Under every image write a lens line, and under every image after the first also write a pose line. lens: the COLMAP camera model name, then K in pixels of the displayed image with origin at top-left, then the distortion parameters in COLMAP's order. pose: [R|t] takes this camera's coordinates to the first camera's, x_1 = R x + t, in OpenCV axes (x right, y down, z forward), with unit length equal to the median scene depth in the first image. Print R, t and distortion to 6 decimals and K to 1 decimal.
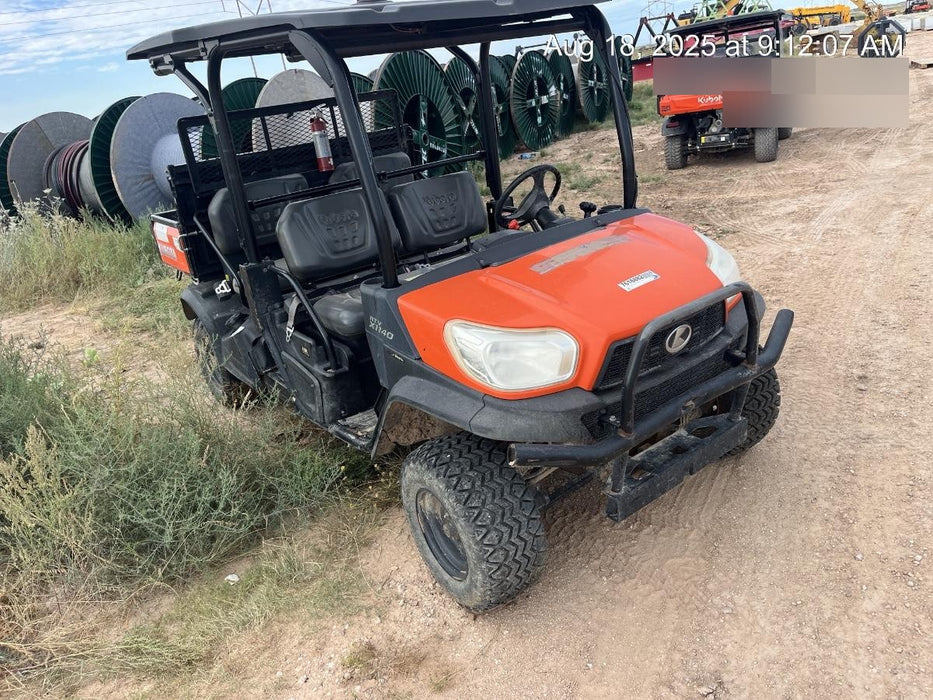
lens RADIAL K [[681.4, 0, 464.3], [0, 681.4, 350.3], [0, 0, 1]] dist [0.044030, 0.000778]
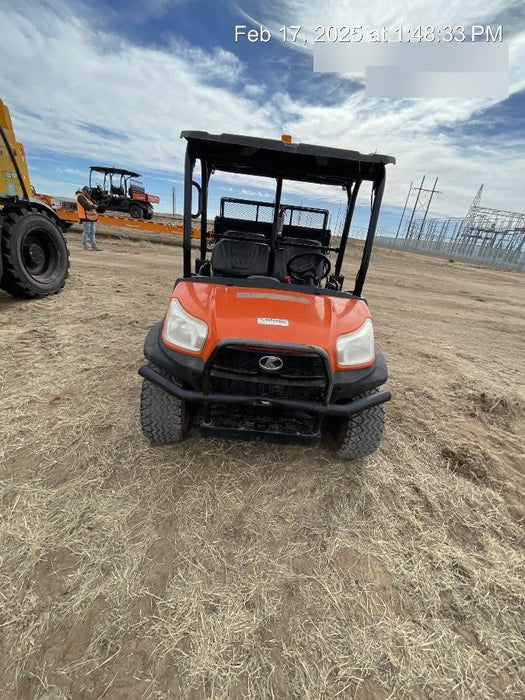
lens RADIAL K [[284.7, 0, 263.4], [0, 284.7, 348.4], [0, 0, 1]] dist [-0.003437, -0.000272]
pose [[0.762995, 0.449549, -0.464482, 0.471371], [-0.421976, 0.890731, 0.168923, -0.120741], [0.489668, 0.067113, 0.869322, 0.326729]]
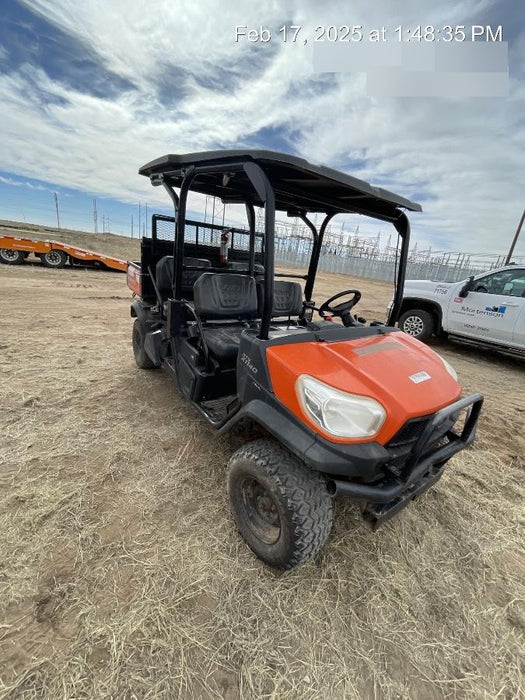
lens RADIAL K [[284.7, 0, 261.8], [0, 284.7, 348.2], [0, 0, 1]] dist [-0.003437, -0.000272]
pose [[0.964756, 0.258841, 0.047407, -0.110841], [-0.257028, 0.965529, -0.041102, -0.037478], [-0.056412, 0.027469, 0.998030, 0.301501]]
